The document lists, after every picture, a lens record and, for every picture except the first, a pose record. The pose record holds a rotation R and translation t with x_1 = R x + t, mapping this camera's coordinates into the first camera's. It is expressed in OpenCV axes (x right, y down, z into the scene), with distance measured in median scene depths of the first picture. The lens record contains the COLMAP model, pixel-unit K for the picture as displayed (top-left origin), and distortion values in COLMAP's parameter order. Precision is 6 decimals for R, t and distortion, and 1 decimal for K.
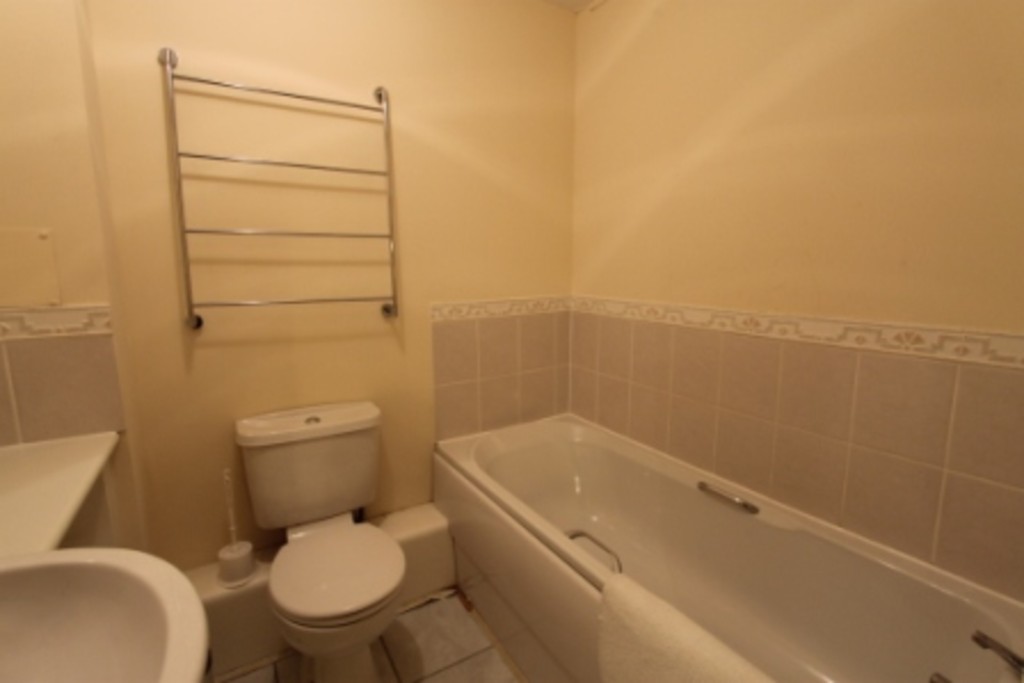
lens RADIAL K [[471.3, 0, 513.3], [0, 471.3, 336.9], [0, 0, 1]] dist [-0.027195, 0.003148]
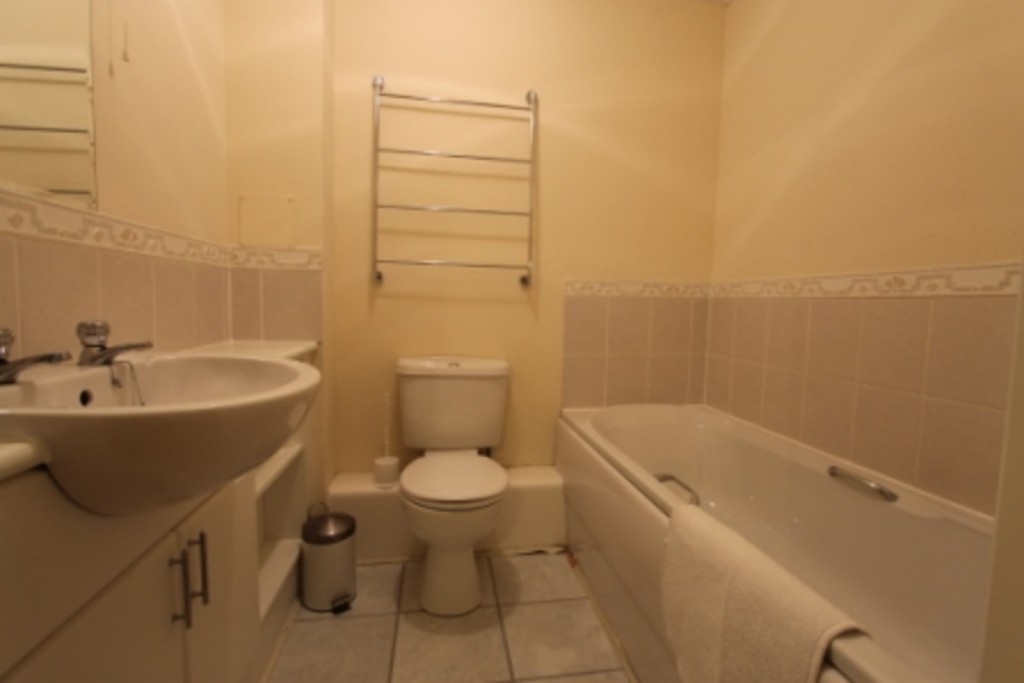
lens RADIAL K [[471.3, 0, 516.2], [0, 471.3, 343.7], [0, 0, 1]] dist [-0.027195, 0.003148]
pose [[0.926344, 0.056099, -0.372479, 0.170332], [-0.084550, 0.994582, -0.060479, 0.191602], [0.367068, 0.087517, 0.926068, -0.063117]]
